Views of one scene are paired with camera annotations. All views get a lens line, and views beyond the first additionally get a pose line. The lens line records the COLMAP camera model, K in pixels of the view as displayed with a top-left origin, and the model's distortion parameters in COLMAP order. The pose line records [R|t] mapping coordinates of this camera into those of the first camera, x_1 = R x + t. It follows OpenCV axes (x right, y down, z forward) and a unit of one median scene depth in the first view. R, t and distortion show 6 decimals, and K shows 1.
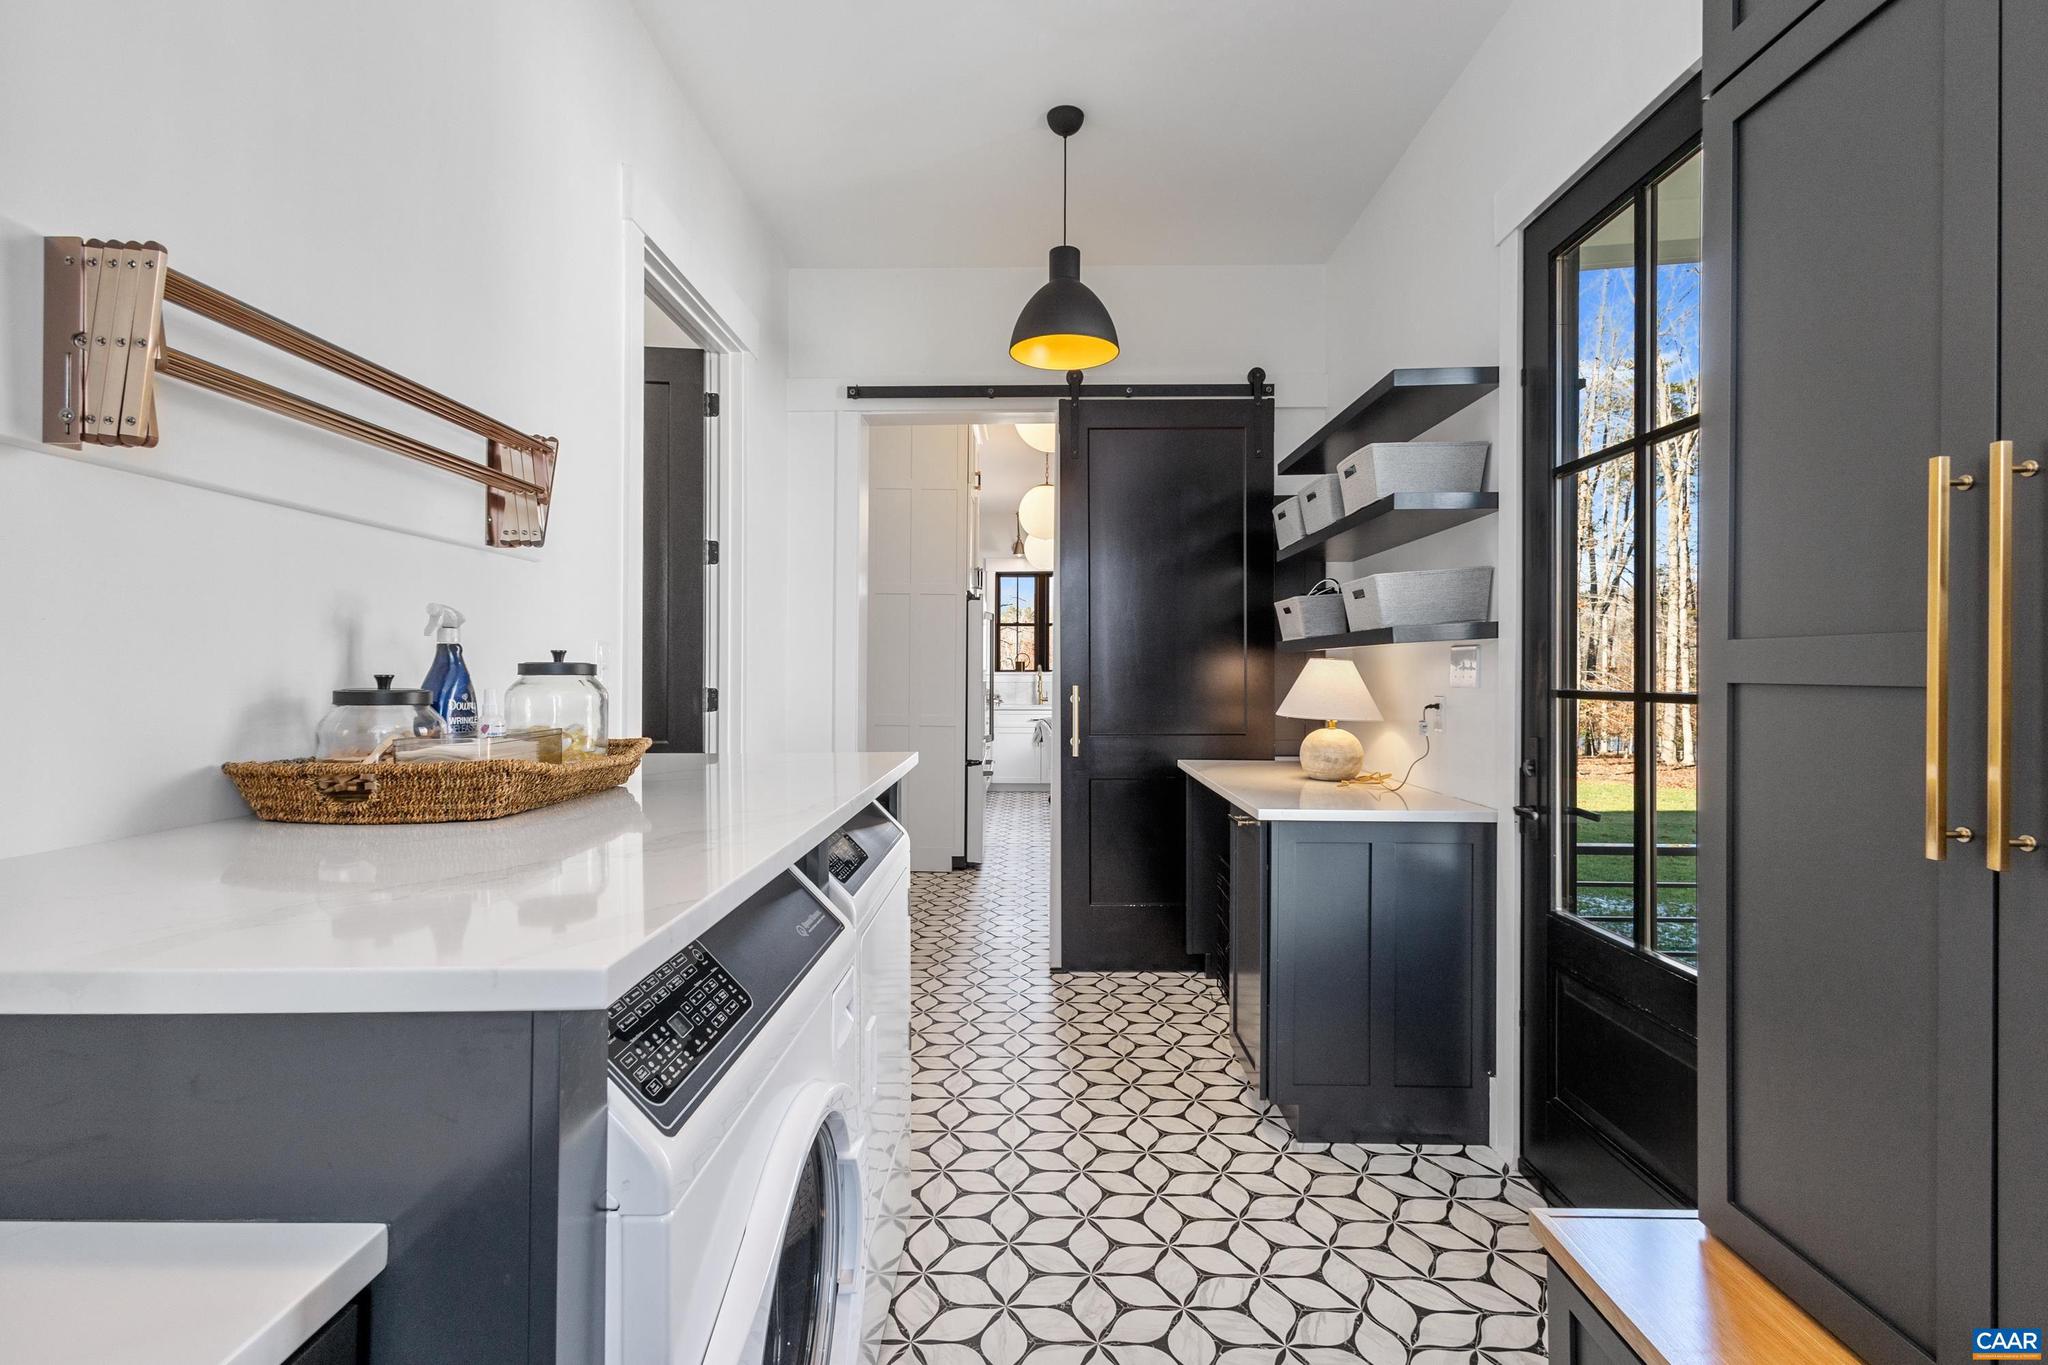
lens RADIAL K [[968.4, 0, 1020.7], [0, 968.4, 671.7], [0, 0, 1]] dist [-0.000765, -0.000055]
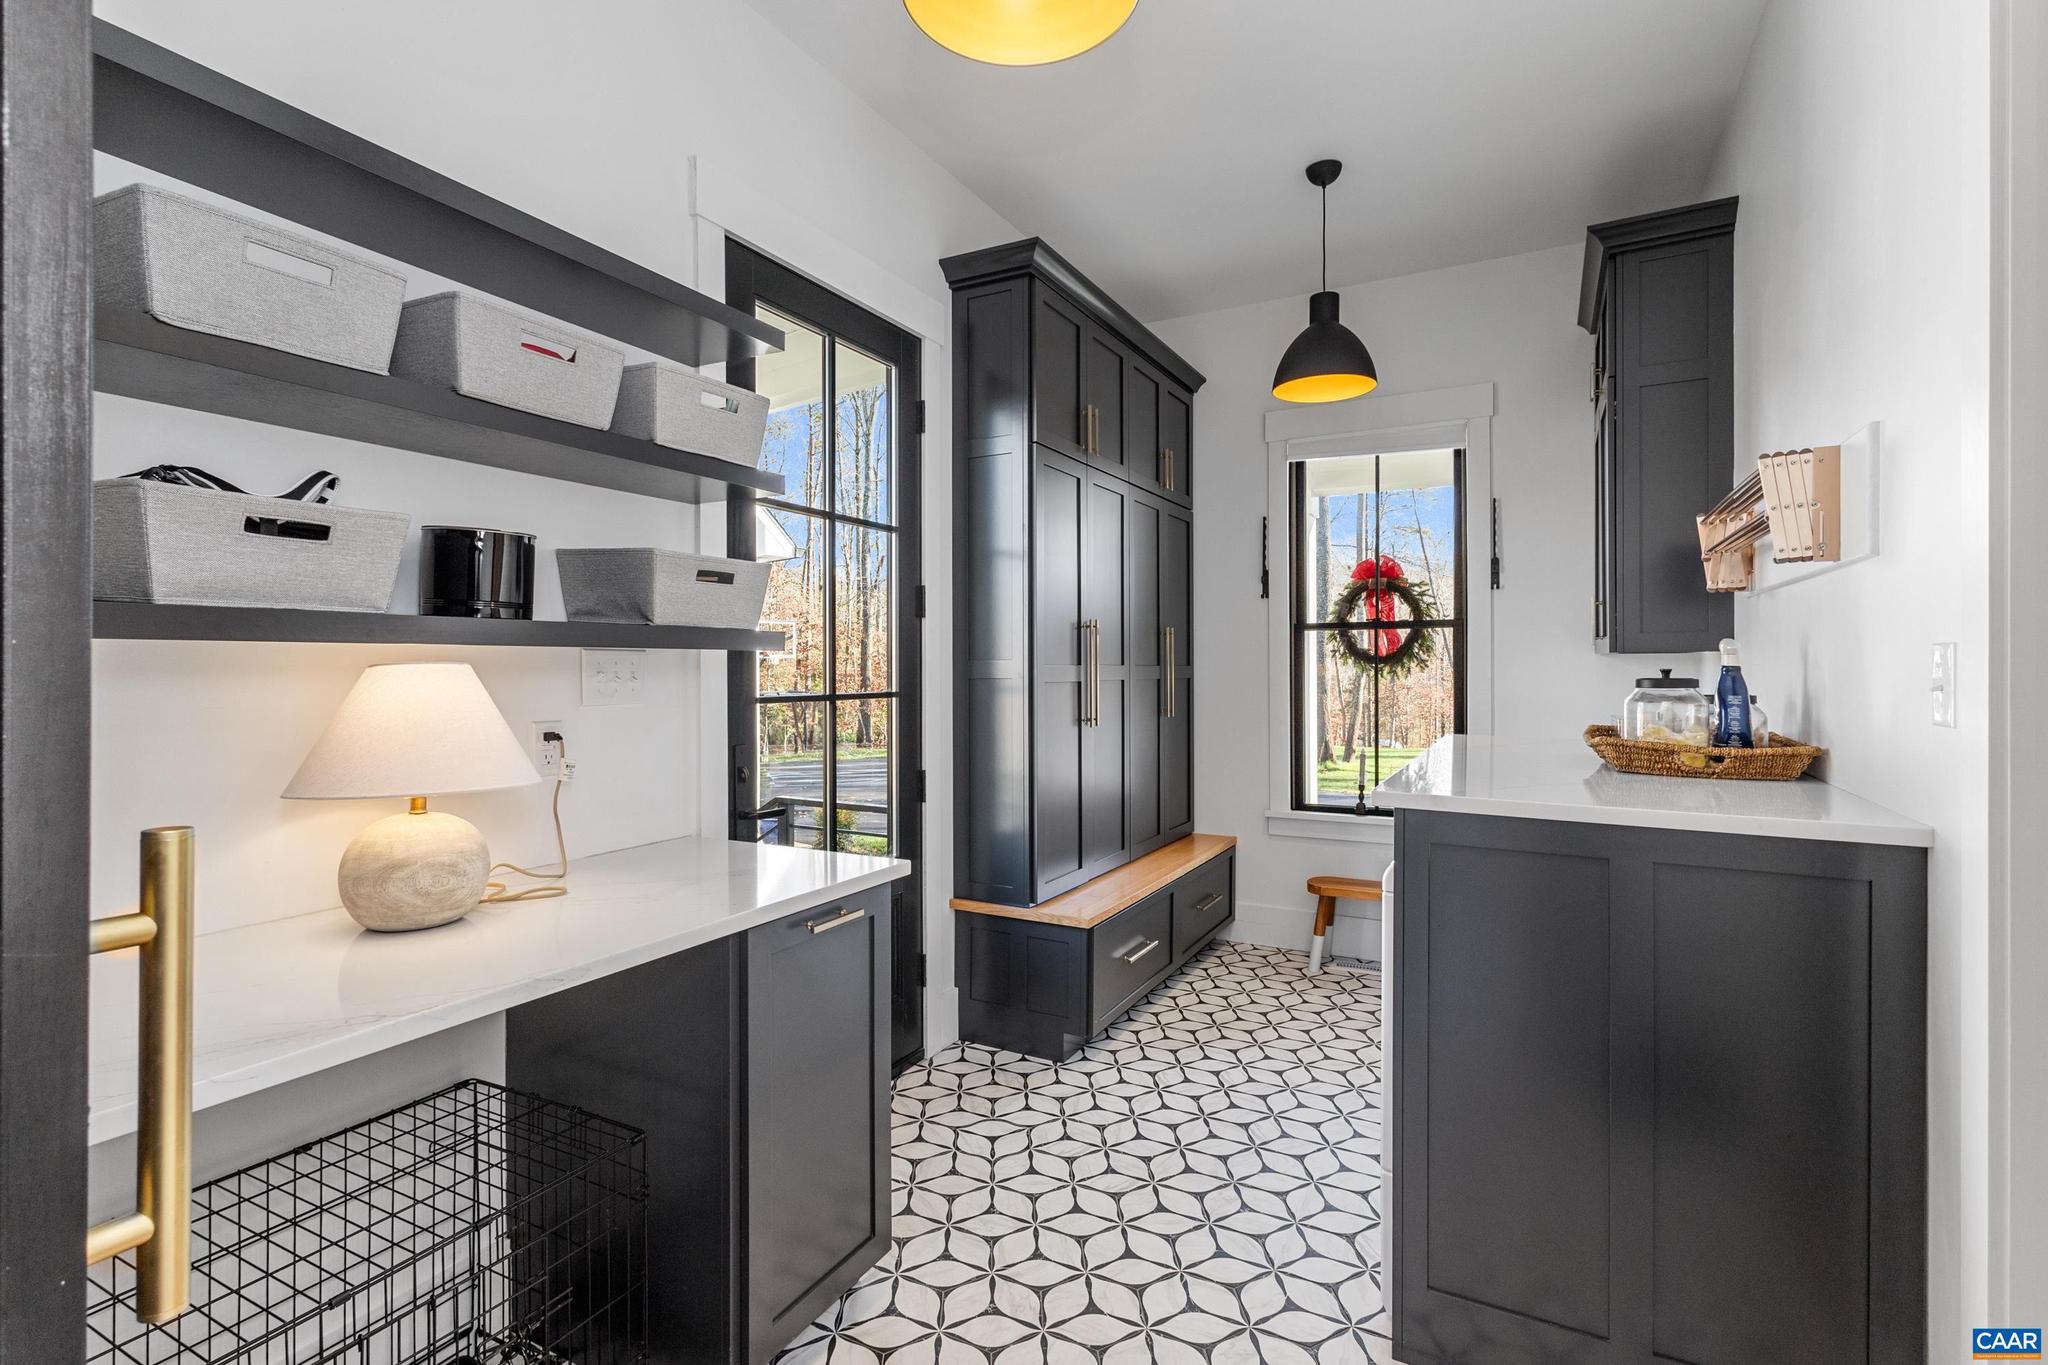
lens RADIAL K [[968.4, 0, 1020.7], [0, 968.4, 671.7], [0, 0, 1]] dist [-0.000765, -0.000055]
pose [[-0.891522, -0.002854, 0.452969, -0.228709], [-0.001872, 0.999995, 0.002616, -0.015565], [-0.452974, 0.001484, -0.891523, 2.011510]]
